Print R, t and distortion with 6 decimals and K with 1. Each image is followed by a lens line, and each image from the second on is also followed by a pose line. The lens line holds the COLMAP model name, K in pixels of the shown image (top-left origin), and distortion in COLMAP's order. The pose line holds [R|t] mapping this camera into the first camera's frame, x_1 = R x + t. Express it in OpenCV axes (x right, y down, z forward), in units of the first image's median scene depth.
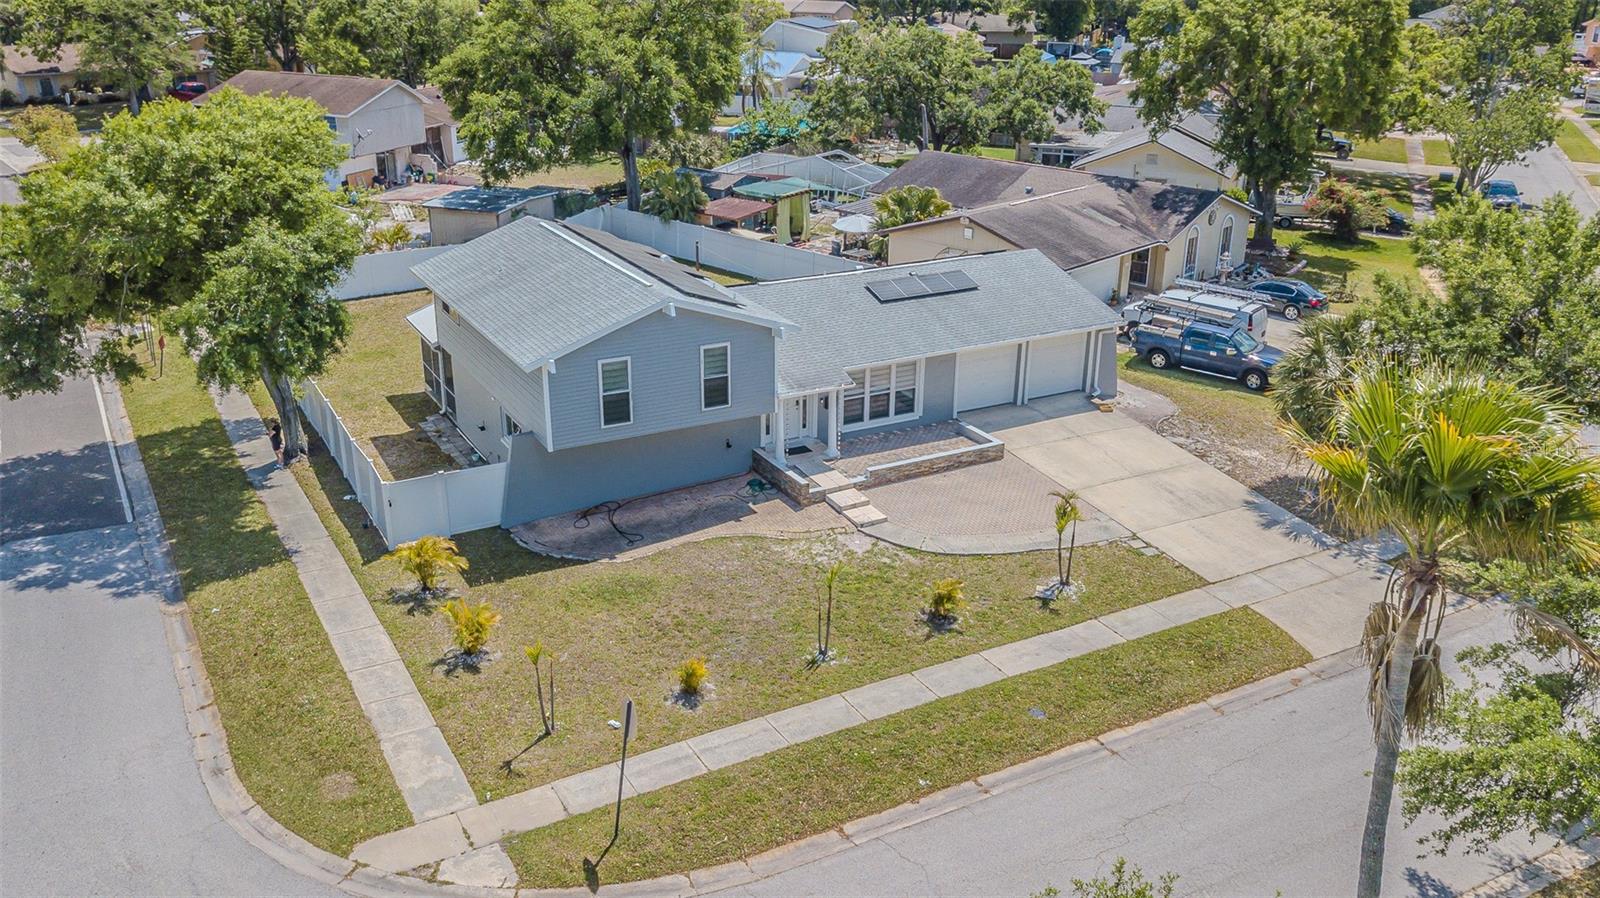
lens RADIAL K [[1322.0, 0, 762.6], [0, 1322.0, 481.2], [0, 0, 1]] dist [0.041956, -0.008200]
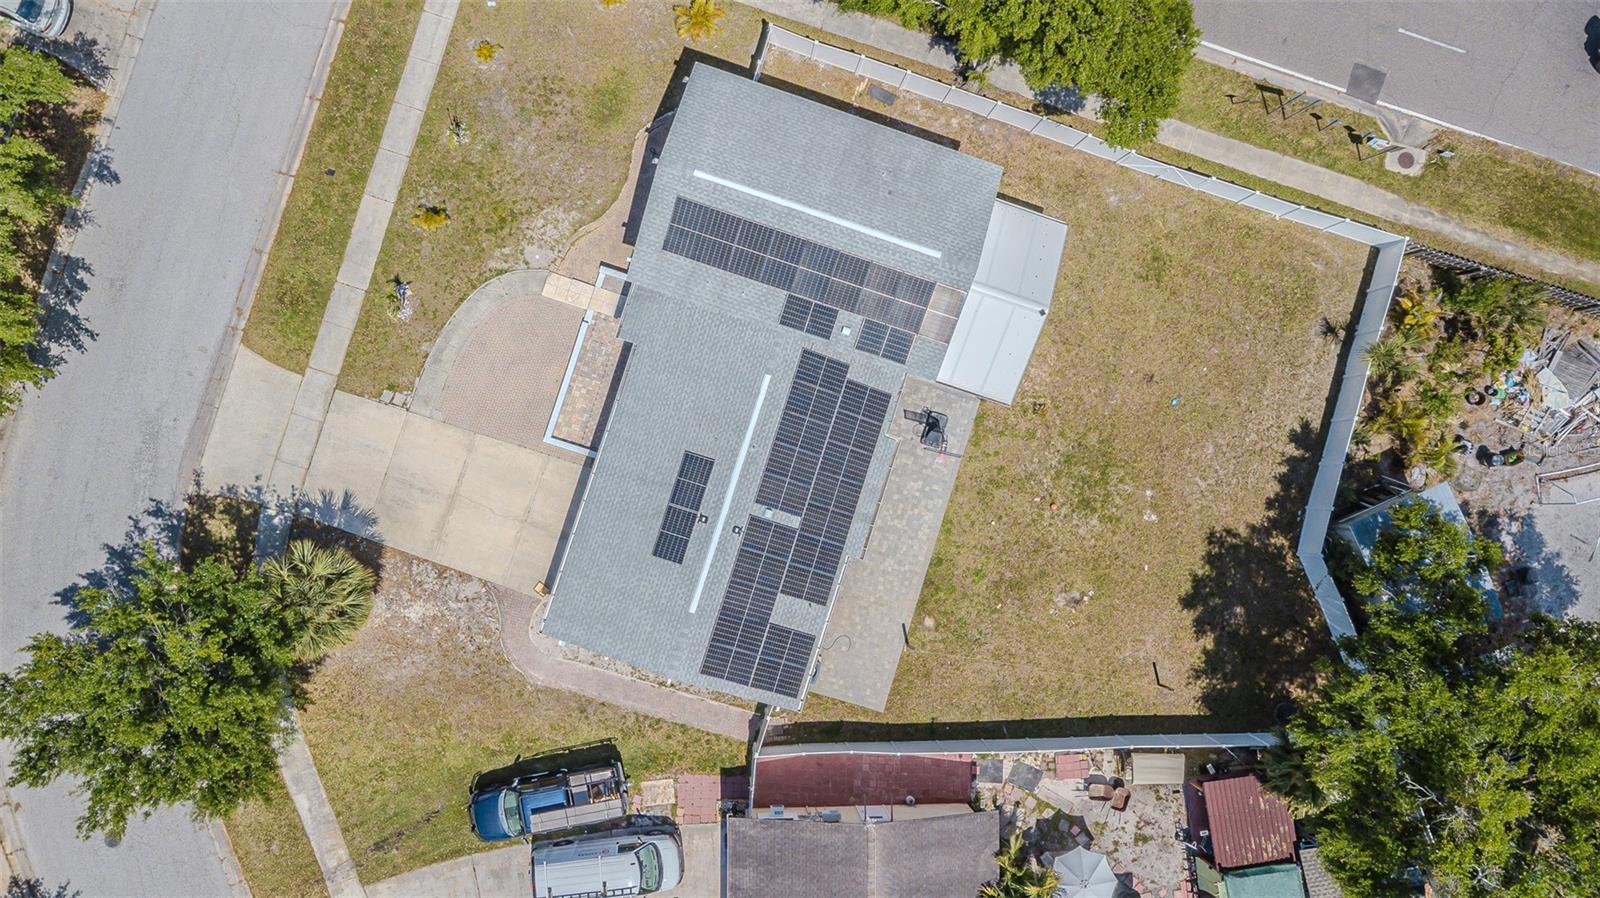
lens RADIAL K [[1227.2, 0, 800.0], [0, 1227.2, 449.0], [0, 0, 1]] dist [0.037566, -0.011607]
pose [[-0.706269, 0.701973, -0.091749, 0.119690], [-0.361445, -0.246114, 0.899325, -1.123750], [0.608721, 0.668328, 0.427547, 0.635122]]
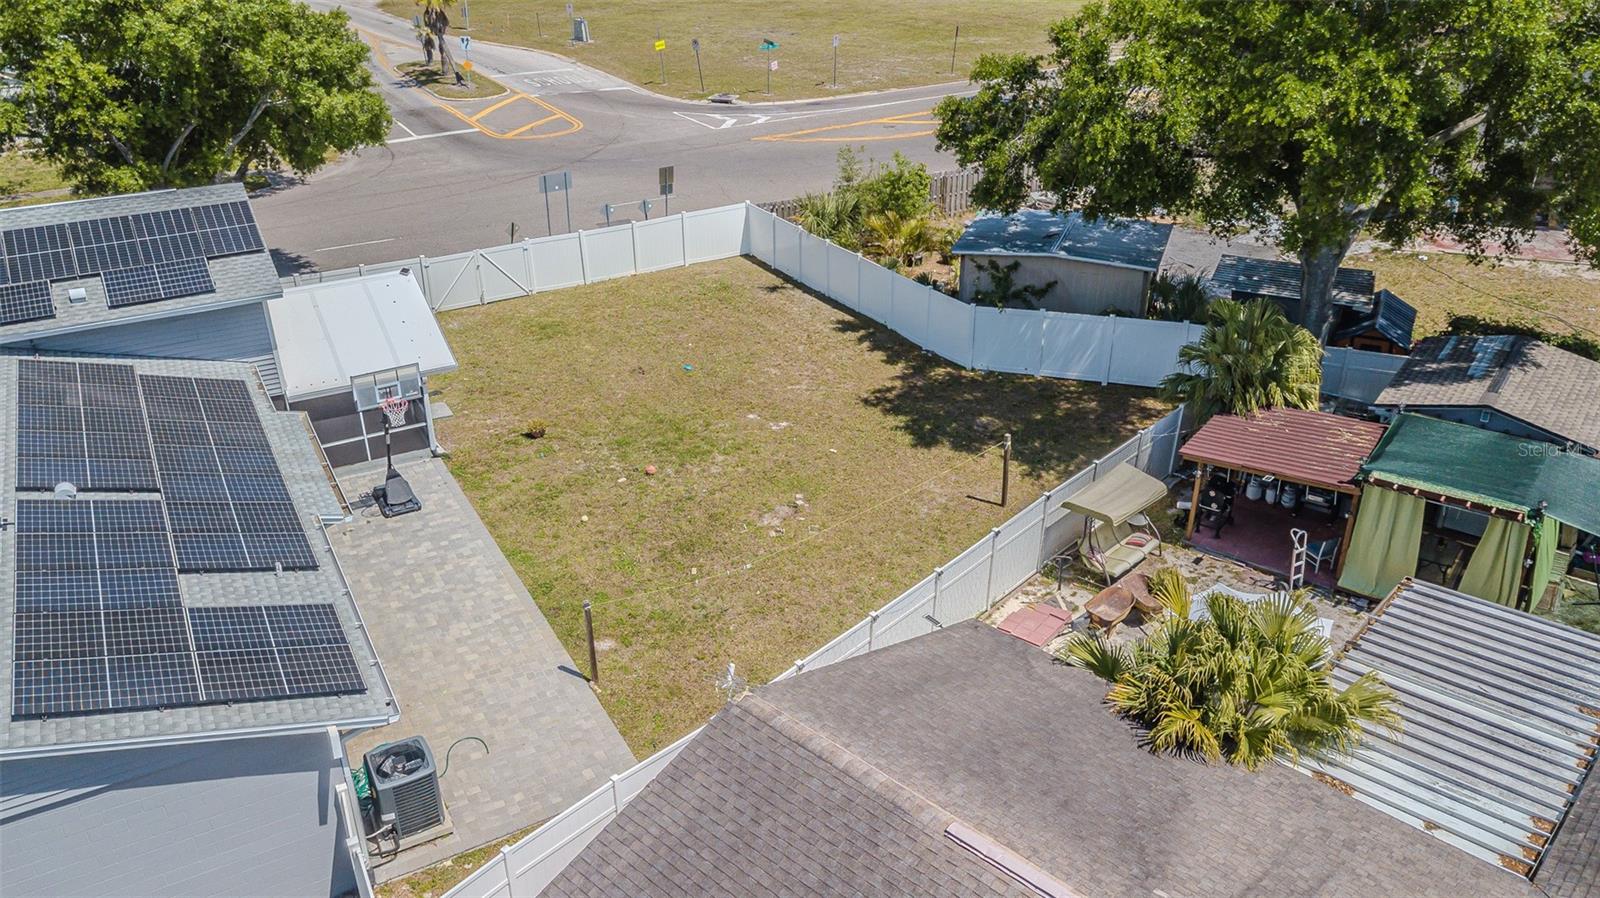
lens RADIAL K [[1227.2, 0, 800.0], [0, 1227.2, 449.0], [0, 0, 1]] dist [0.037566, -0.011607]
pose [[0.032695, 0.446810, -0.894031, 0.498866], [-0.379015, 0.833239, 0.402568, -0.481910], [0.924813, 0.325690, 0.196590, 1.266456]]
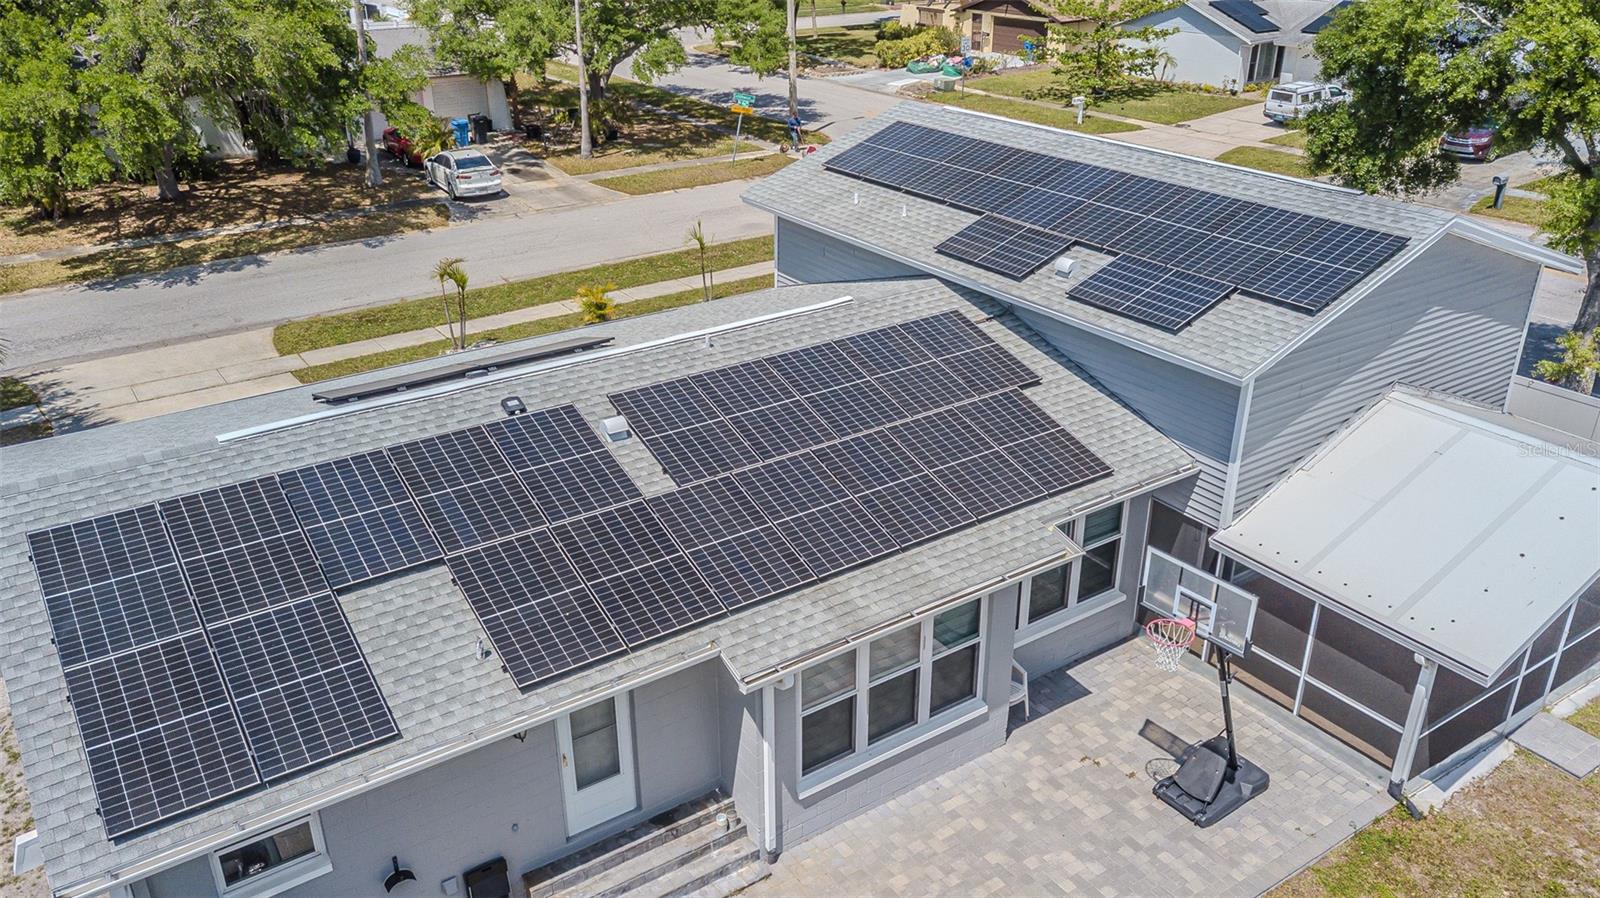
lens RADIAL K [[1227.2, 0, 800.0], [0, 1227.2, 449.0], [0, 0, 1]] dist [0.037566, -0.011607]
pose [[-0.993363, 0.047128, -0.104923, 0.064367], [-0.045594, 0.676141, 0.735360, -0.441359], [0.105599, 0.735264, -0.669505, 1.362871]]
